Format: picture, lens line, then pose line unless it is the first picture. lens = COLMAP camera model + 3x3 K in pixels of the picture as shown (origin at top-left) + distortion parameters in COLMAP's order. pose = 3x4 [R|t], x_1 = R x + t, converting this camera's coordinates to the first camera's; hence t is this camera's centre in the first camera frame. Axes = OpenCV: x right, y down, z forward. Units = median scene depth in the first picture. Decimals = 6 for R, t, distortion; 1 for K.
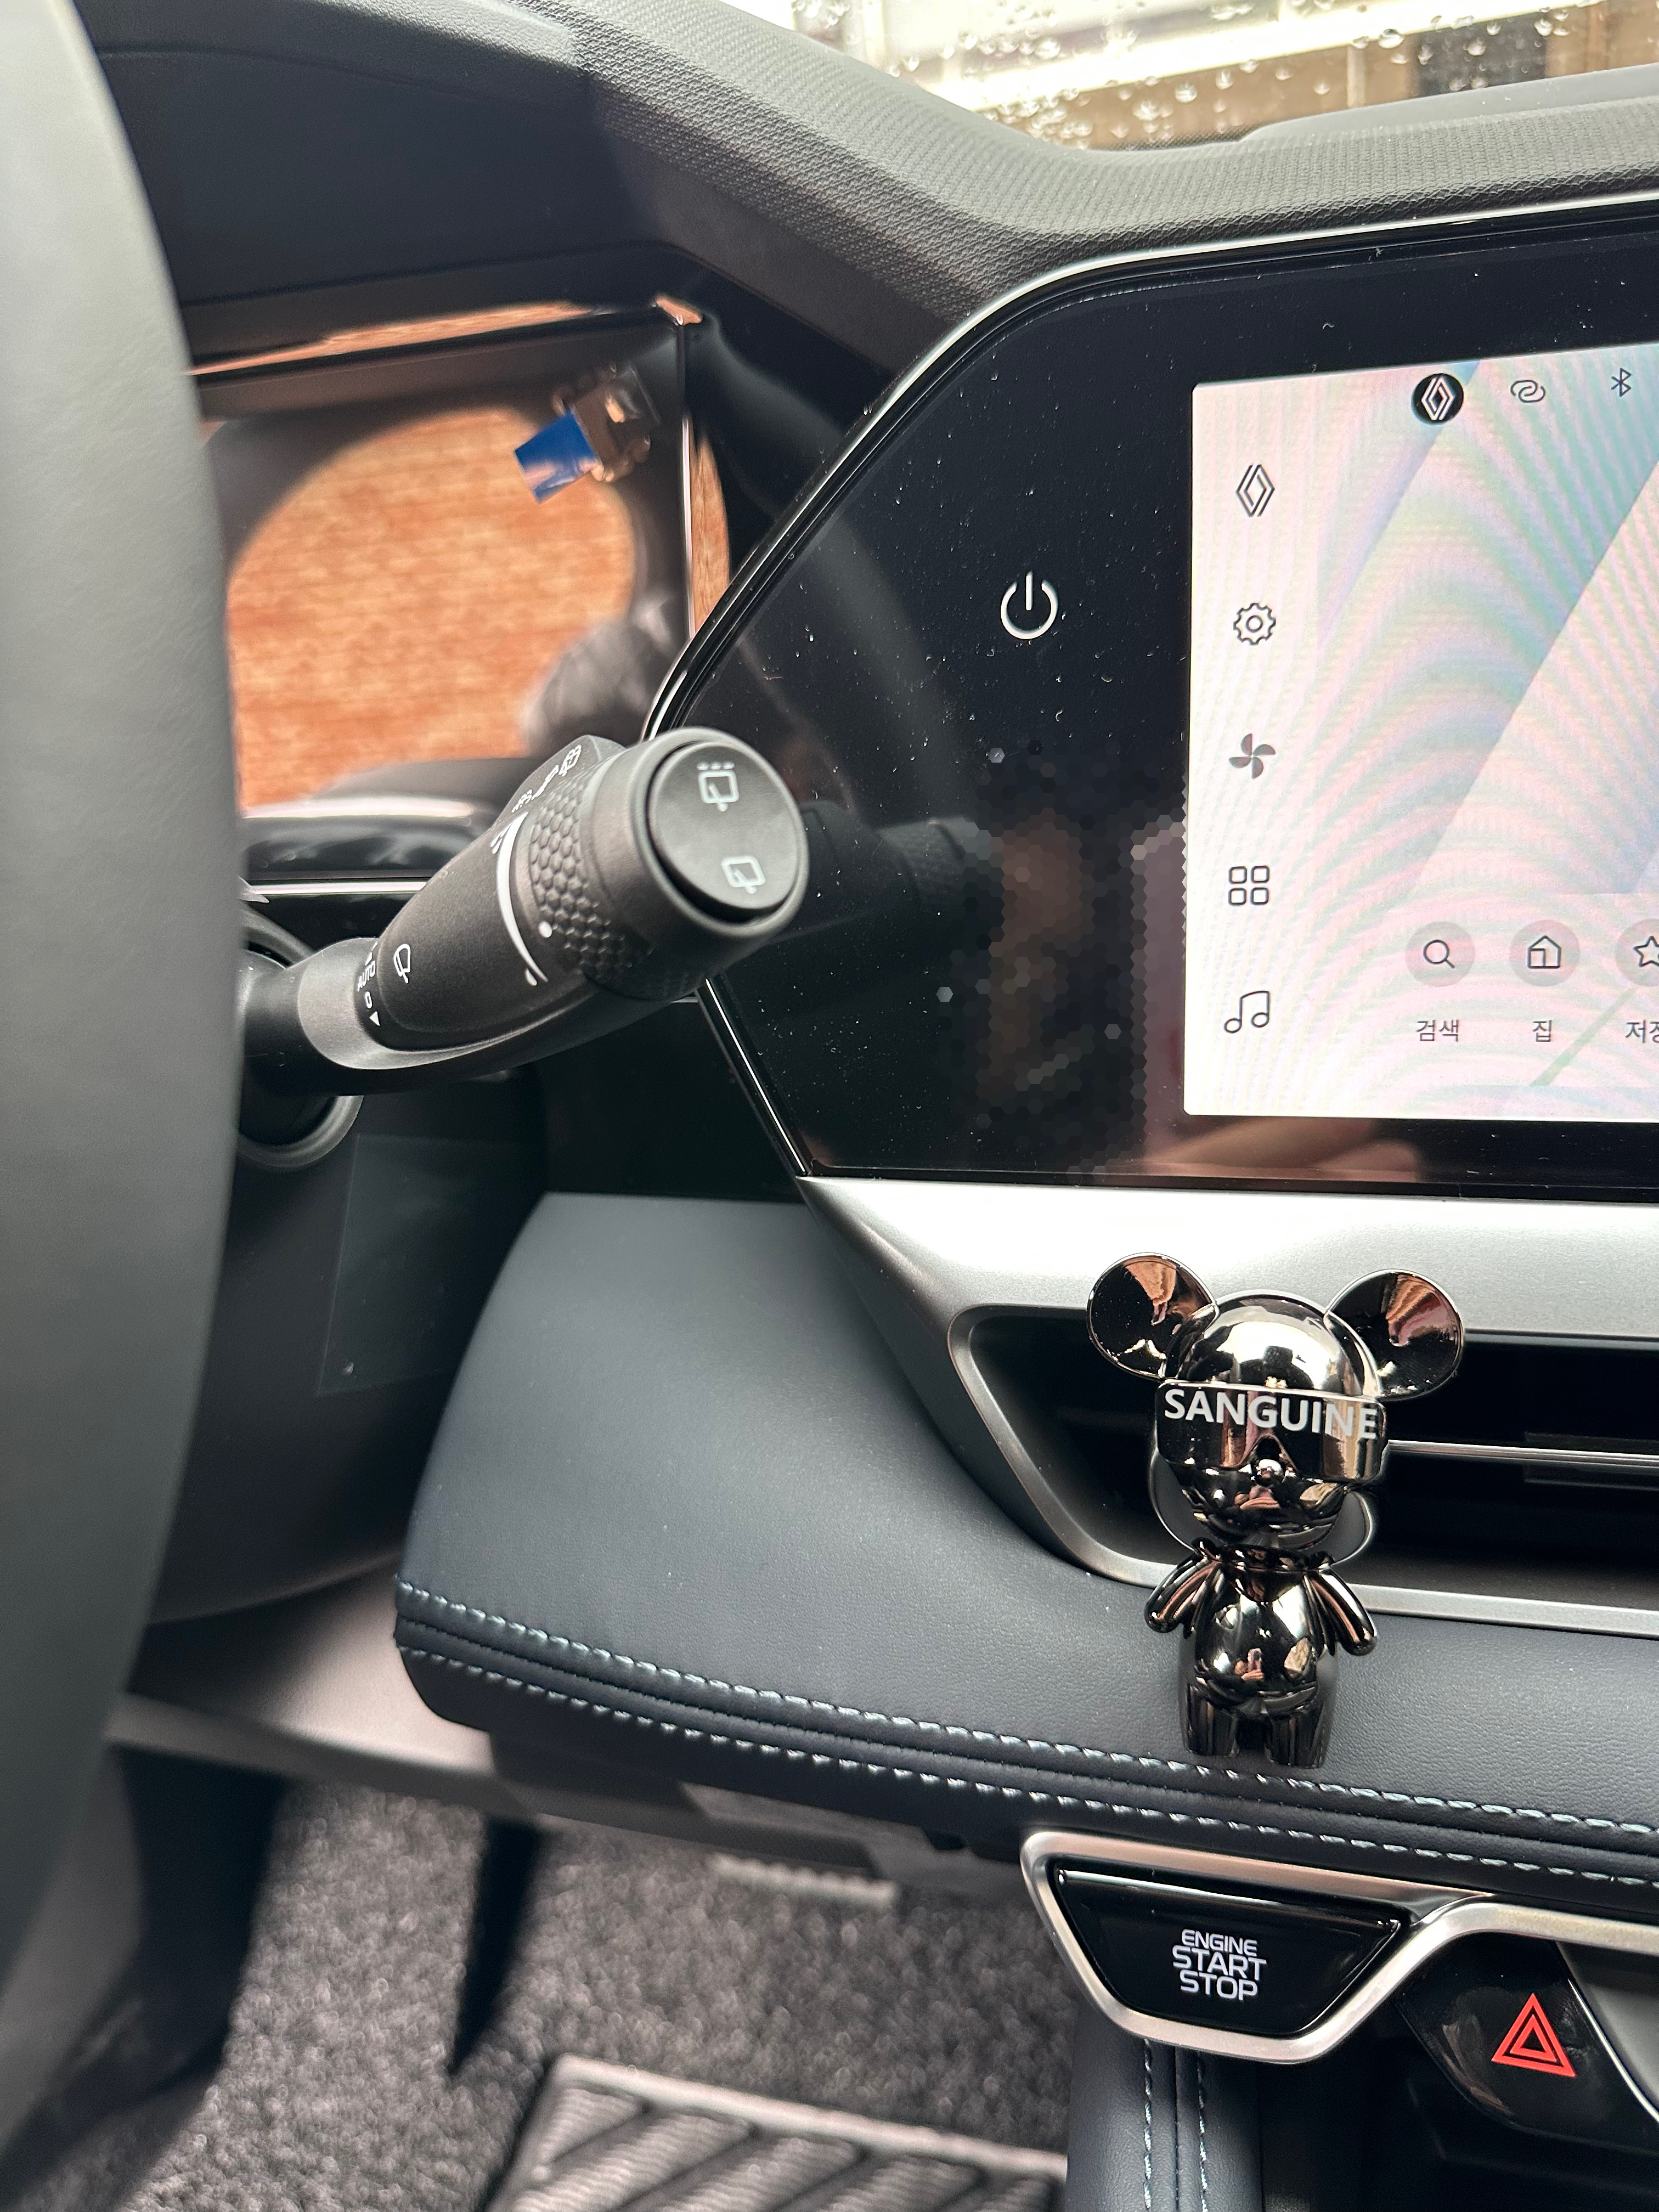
lens RADIAL K [[1582.0, 0, 833.2], [0, 1582.0, 1091.4], [0, 0, 1]] dist [0.029585, -0.080456]
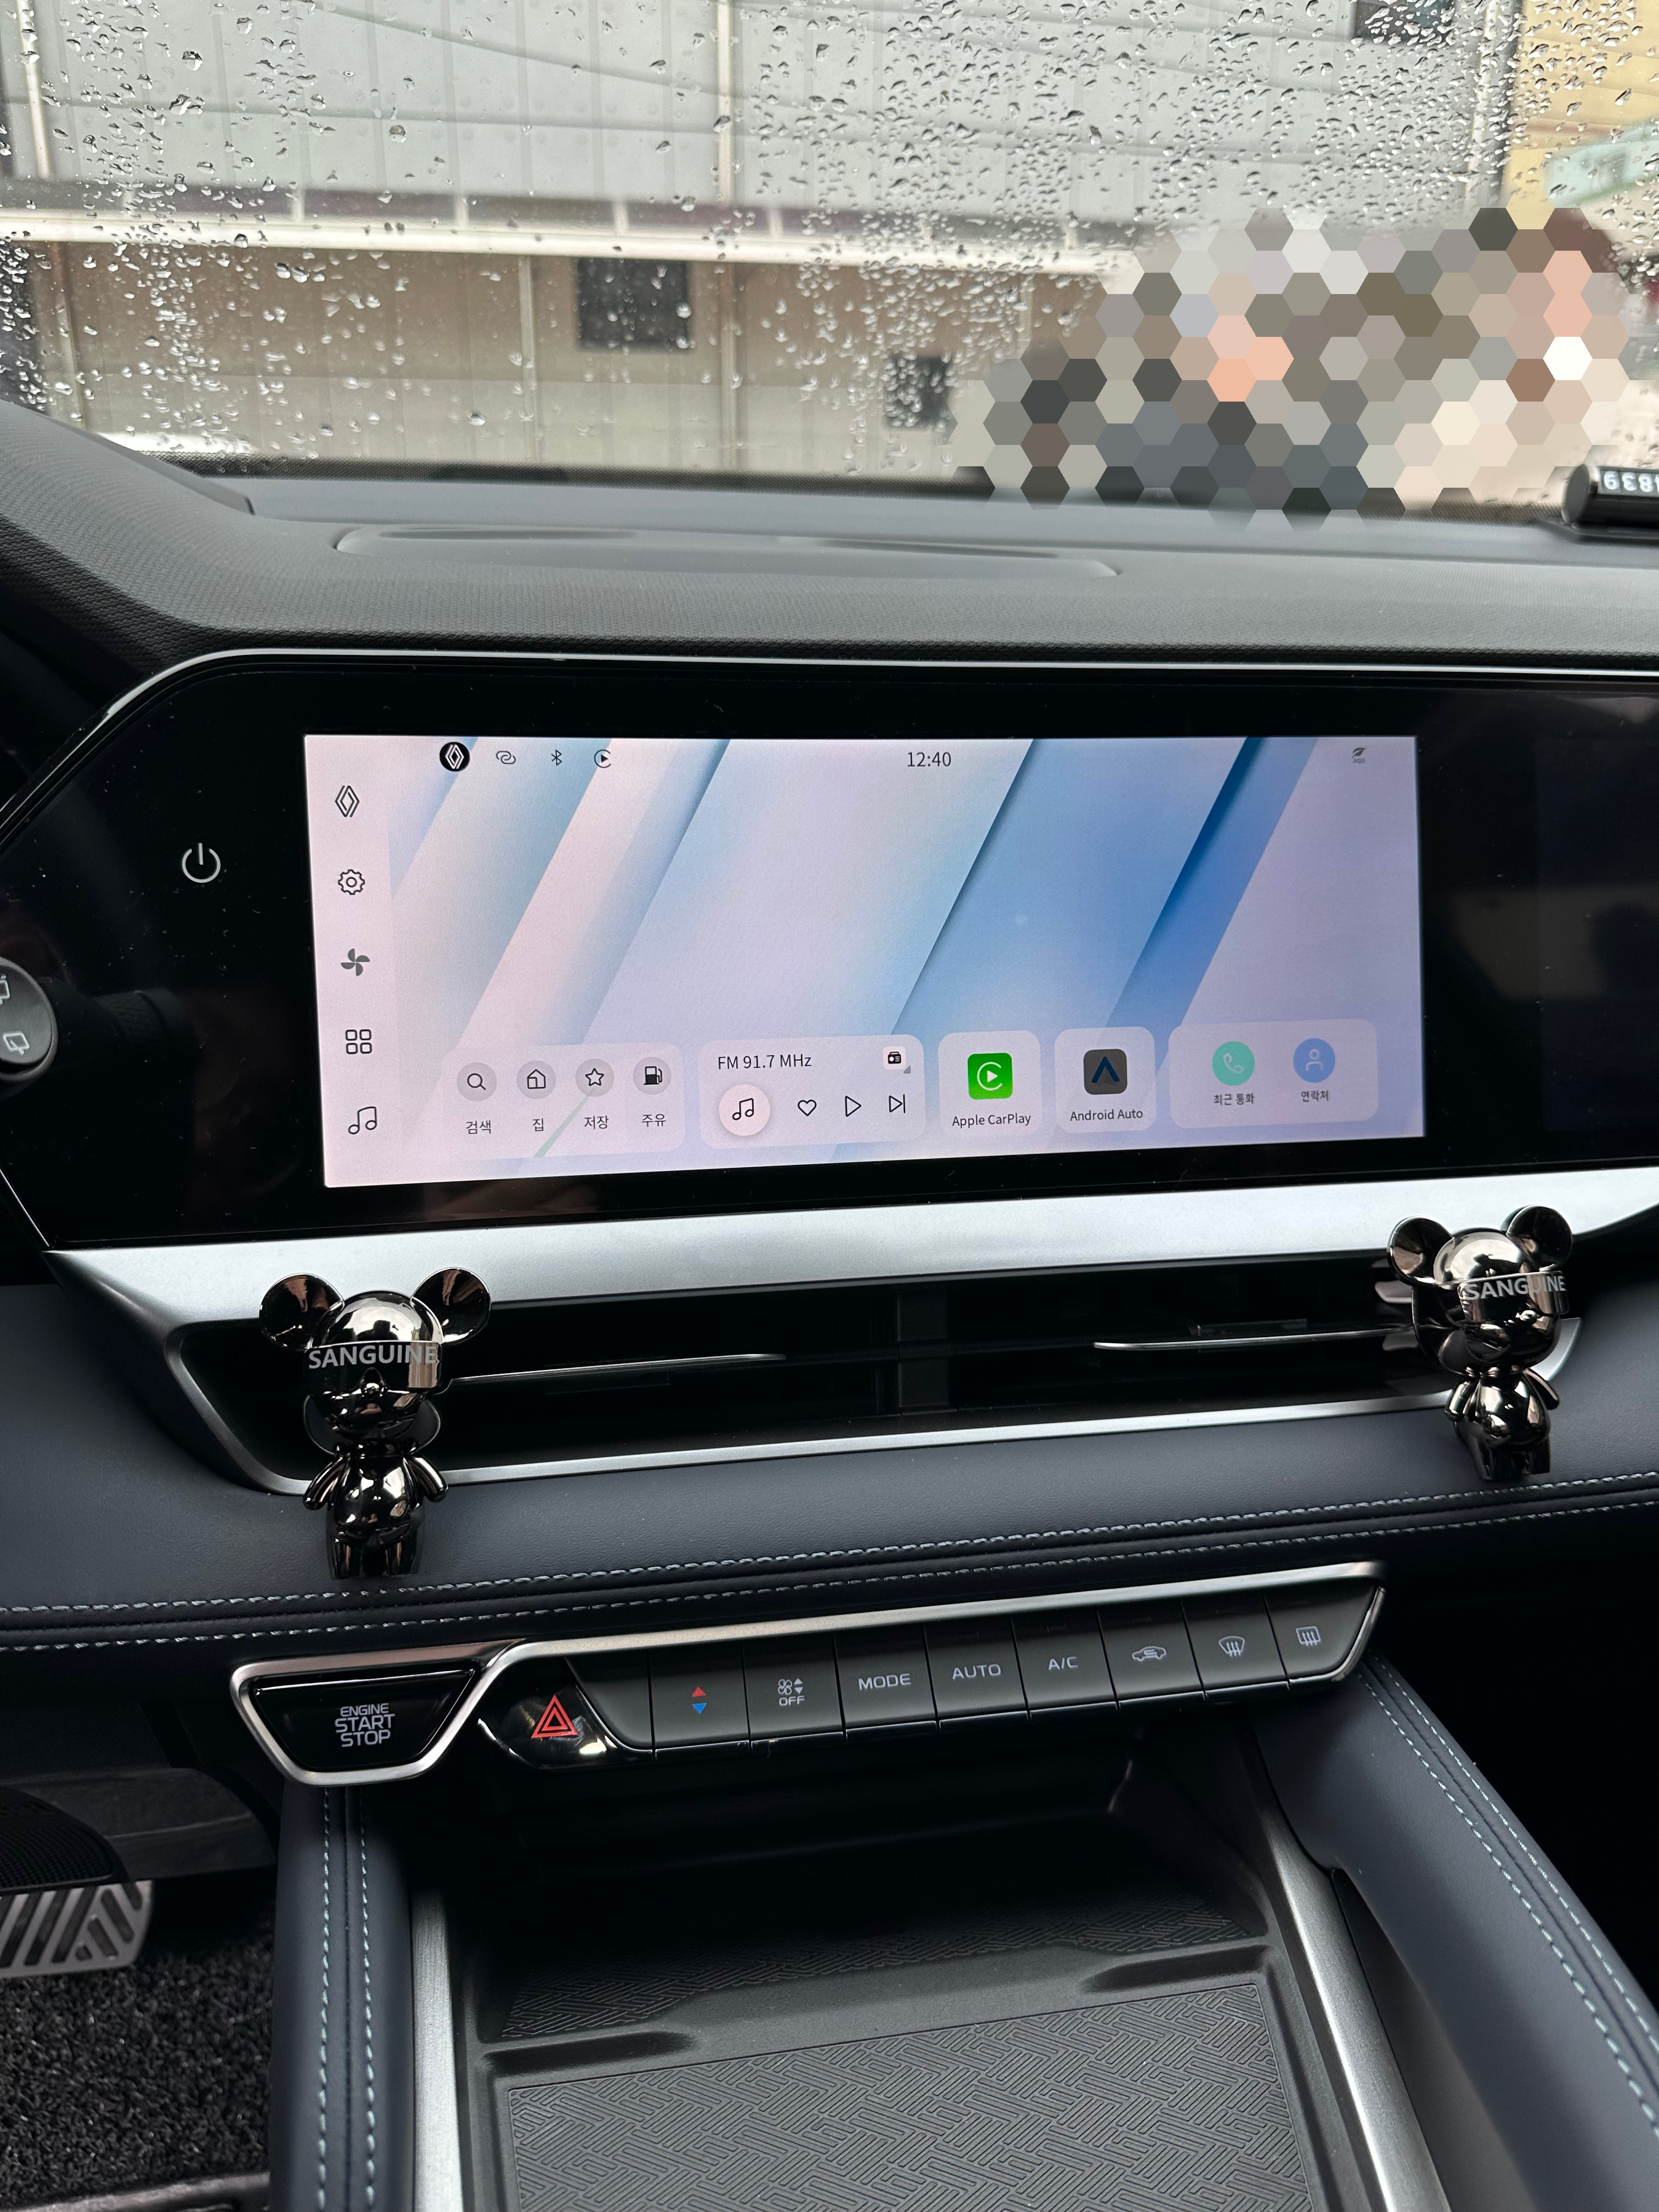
lens RADIAL K [[1582.0, 0, 833.2], [0, 1582.0, 1091.4], [0, 0, 1]] dist [0.029585, -0.080456]
pose [[0.886854, -0.027864, 0.461208, -0.053059], [0.066423, 0.995500, -0.067582, 0.062854], [-0.457250, 0.090570, 0.884715, -0.662330]]
